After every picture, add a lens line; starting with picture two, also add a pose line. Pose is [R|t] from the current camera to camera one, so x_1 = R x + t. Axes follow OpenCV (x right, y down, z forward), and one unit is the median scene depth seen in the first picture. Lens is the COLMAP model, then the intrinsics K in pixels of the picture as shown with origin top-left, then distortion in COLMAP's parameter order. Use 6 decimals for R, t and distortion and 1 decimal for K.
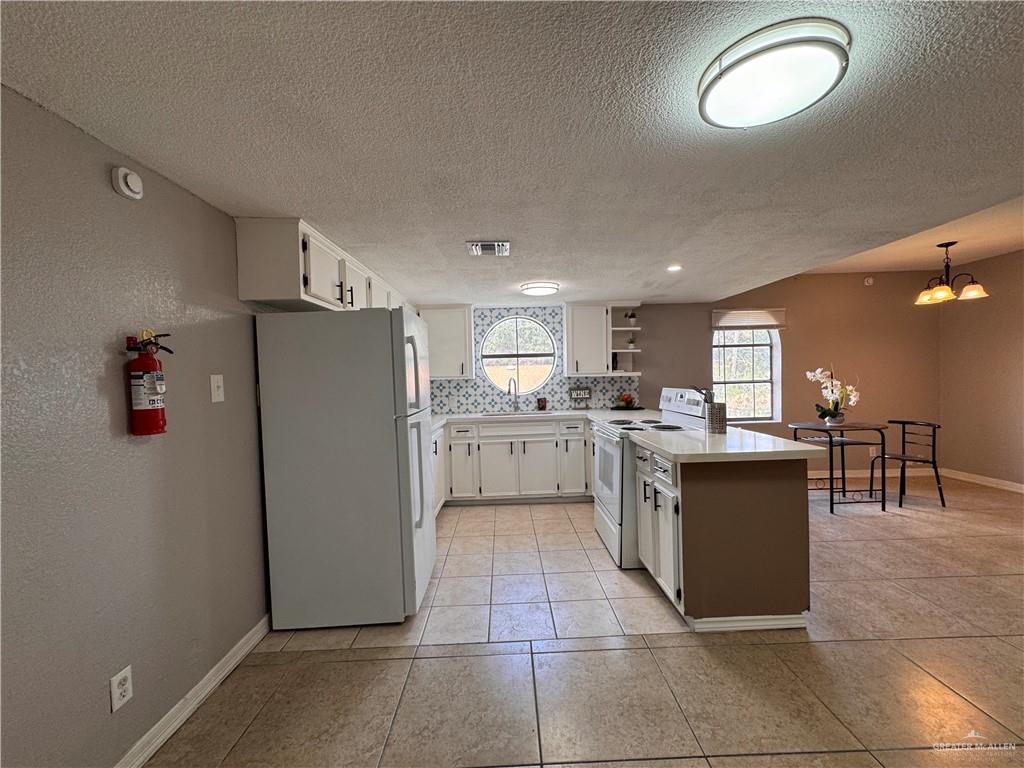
lens RADIAL K [[409.7, 0, 512.0], [0, 409.7, 384.0], [0, 0, 1]] dist [-0.002999, 0.000158]
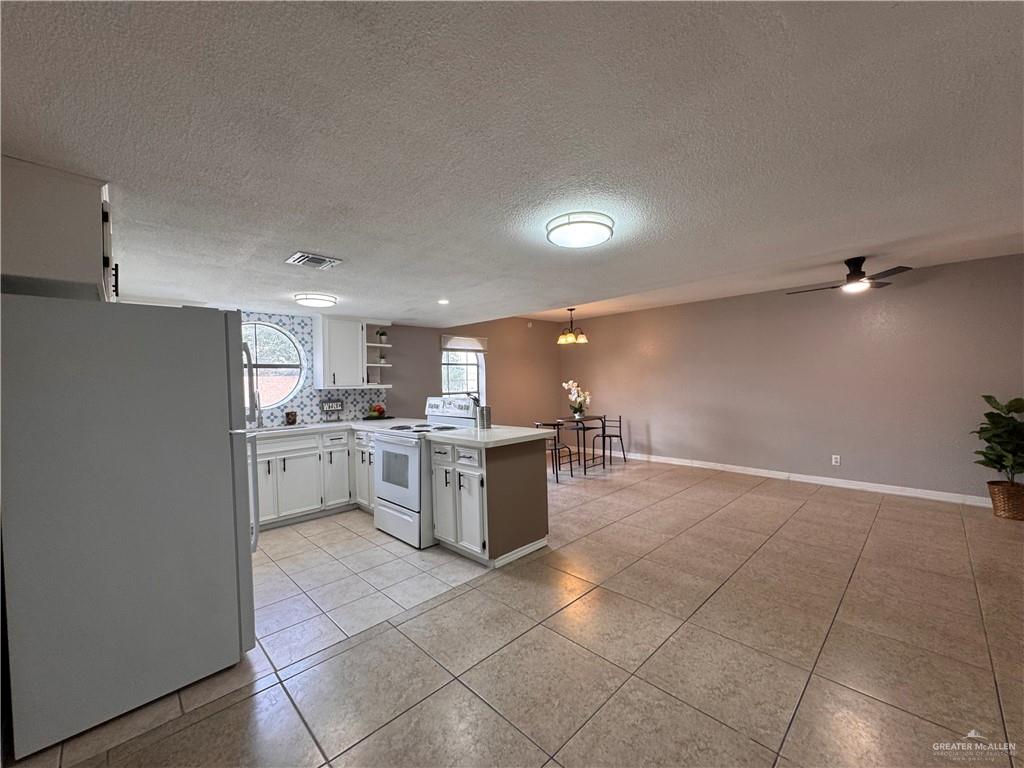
lens RADIAL K [[409.7, 0, 512.0], [0, 409.7, 384.0], [0, 0, 1]] dist [-0.002999, 0.000158]
pose [[0.723913, 0.005947, 0.689866, -0.236026], [0.018157, 0.999452, -0.027668, 0.006322], [-0.689653, 0.032555, 0.723408, -0.037515]]
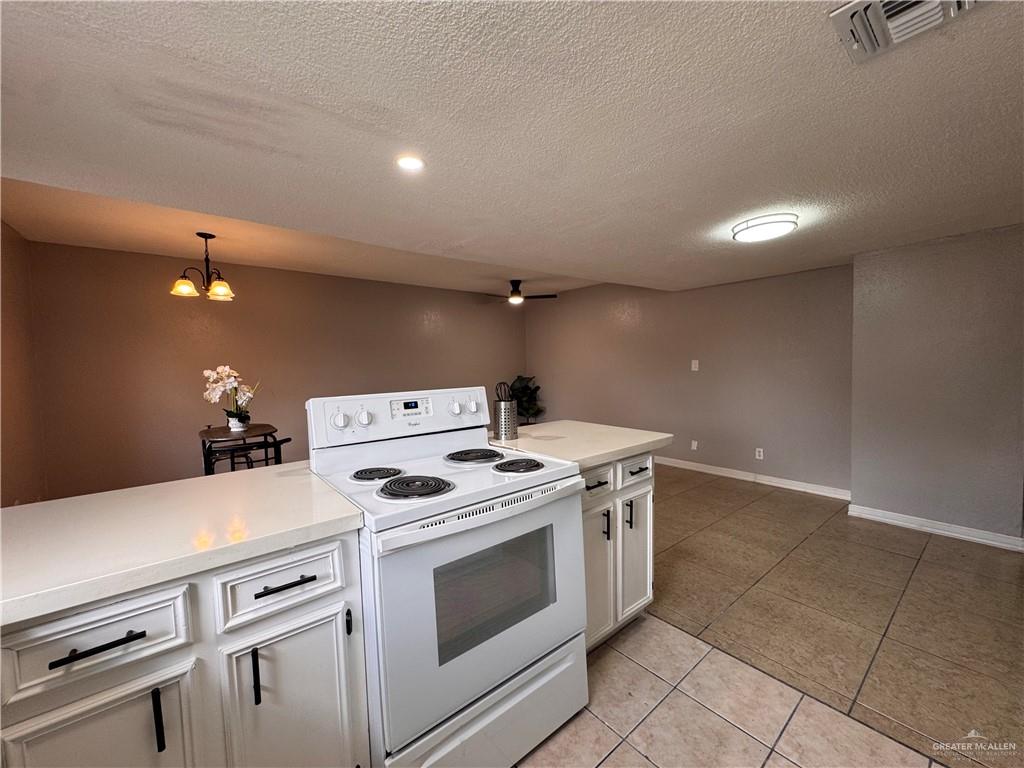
lens RADIAL K [[409.7, 0, 512.0], [0, 409.7, 384.0], [0, 0, 1]] dist [-0.002999, 0.000158]
pose [[-0.623731, -0.000592, 0.781639, -0.071791], [0.053106, 0.997657, 0.043133, -0.011663], [-0.779833, 0.068413, -0.622238, 0.912327]]
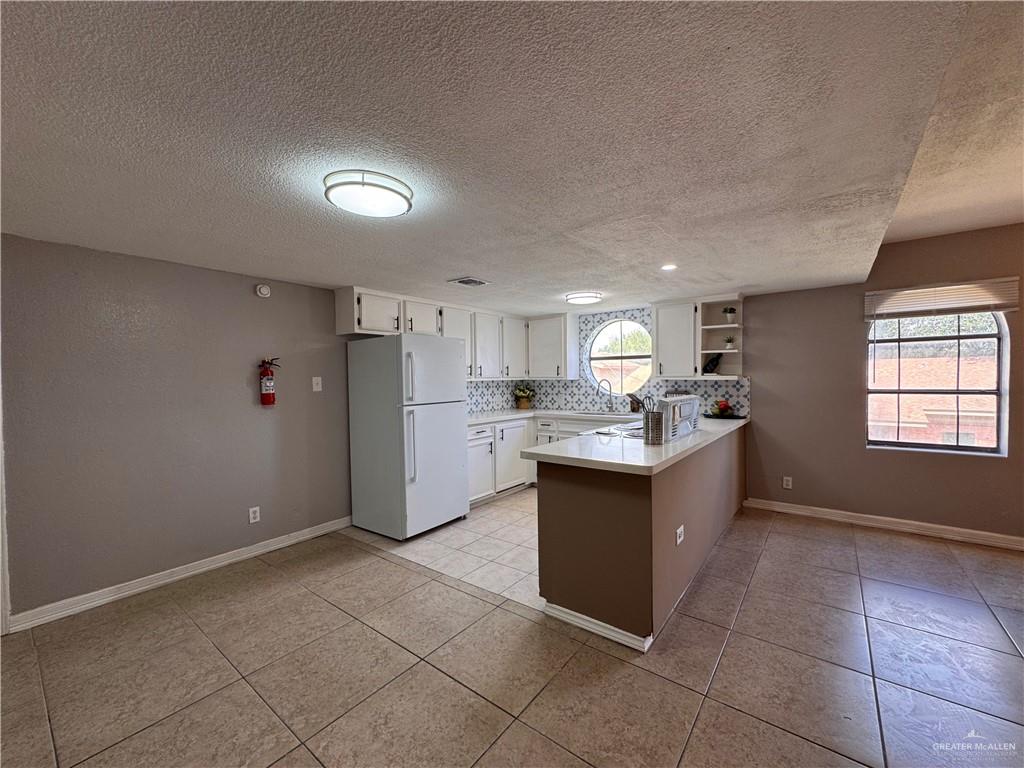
lens RADIAL K [[409.7, 0, 512.0], [0, 409.7, 384.0], [0, 0, 1]] dist [-0.002999, 0.000158]
pose [[0.784472, 0.026881, -0.619581, 0.513893], [-0.020583, 0.999638, 0.017309, -0.018172], [0.619822, -0.000825, 0.784742, 0.032146]]
